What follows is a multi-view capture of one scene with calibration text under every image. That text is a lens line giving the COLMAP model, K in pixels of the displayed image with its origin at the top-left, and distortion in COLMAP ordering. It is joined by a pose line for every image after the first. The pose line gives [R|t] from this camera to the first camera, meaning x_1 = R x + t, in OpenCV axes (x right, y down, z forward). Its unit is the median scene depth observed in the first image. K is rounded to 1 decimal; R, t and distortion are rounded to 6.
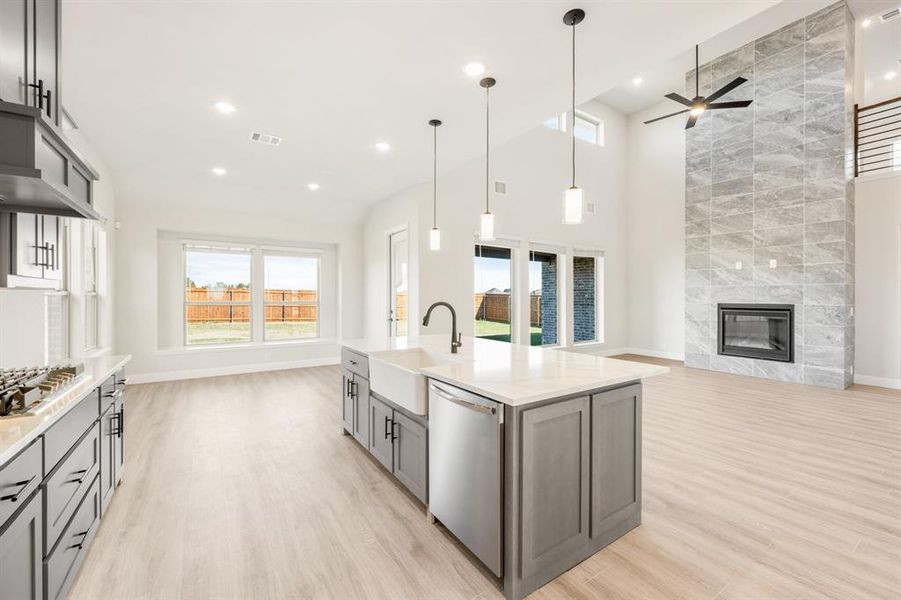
lens RADIAL K [[368.6, 0, 454.9], [0, 368.6, 300.0], [0, 0, 1]] dist [-0.002690, -0.000821]
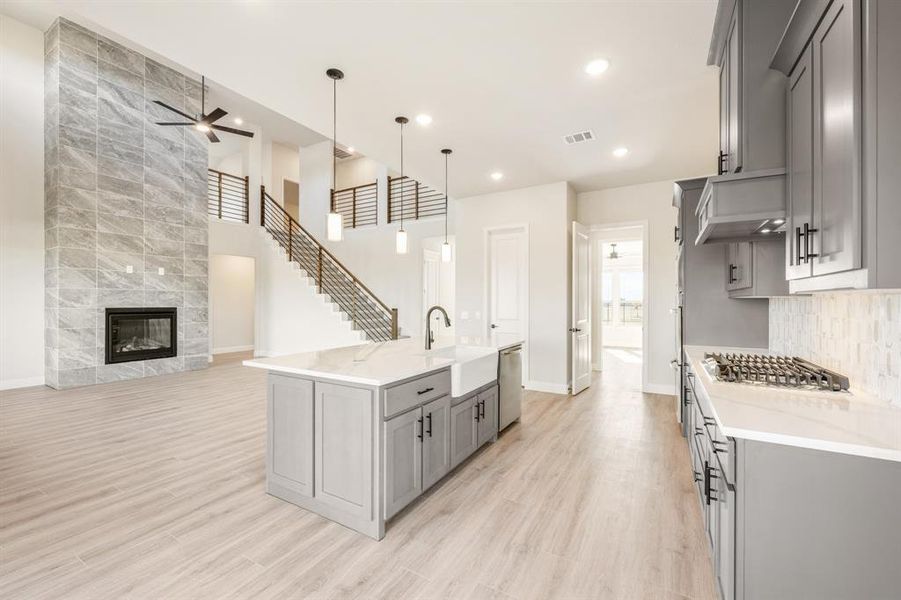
lens RADIAL K [[368.6, 0, 452.6], [0, 368.6, 304.7], [0, 0, 1]] dist [-0.002690, -0.000821]
pose [[-0.448711, -0.008402, 0.893637, -0.521379], [0.005860, 0.999907, 0.012344, -0.006041], [-0.893658, 0.010776, -0.448620, 0.694904]]
